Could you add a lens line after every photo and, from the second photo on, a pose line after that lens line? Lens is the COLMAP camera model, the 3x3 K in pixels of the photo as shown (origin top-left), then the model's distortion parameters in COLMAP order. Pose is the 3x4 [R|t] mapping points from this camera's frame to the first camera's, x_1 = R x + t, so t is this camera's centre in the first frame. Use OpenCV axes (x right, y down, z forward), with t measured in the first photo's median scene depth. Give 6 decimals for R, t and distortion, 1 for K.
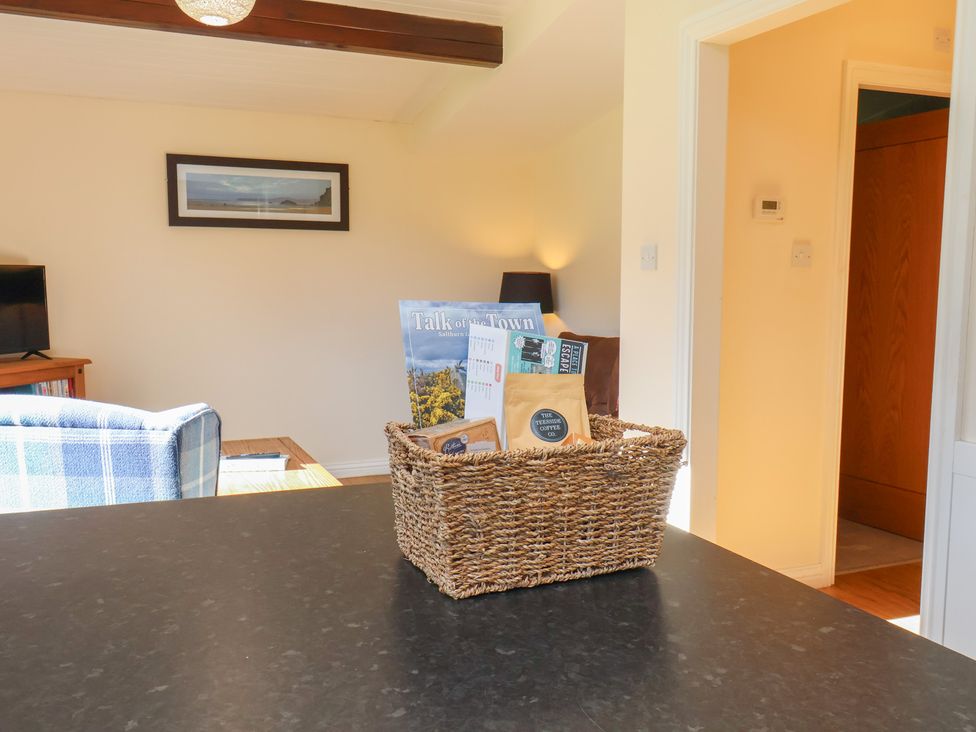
lens RADIAL K [[861.8, 0, 485.9], [0, 861.8, 386.5], [0, 0, 1]] dist [0.007901, 0.001553]
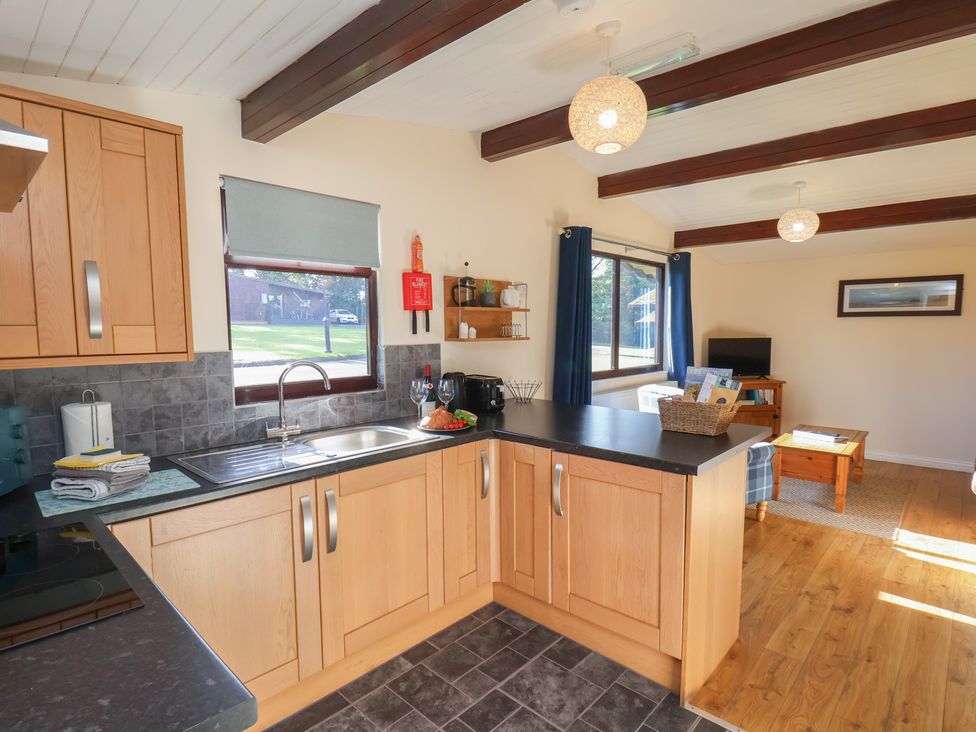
lens RADIAL K [[513.8, 0, 489.8], [0, 513.8, 375.2], [0, 0, 1]] dist [-0.004056, -0.005853]
pose [[0.408007, 0.074120, -0.909965, 0.956658], [-0.108413, 0.993580, 0.032321, -0.019769], [0.906519, 0.085465, 0.413423, -0.459309]]
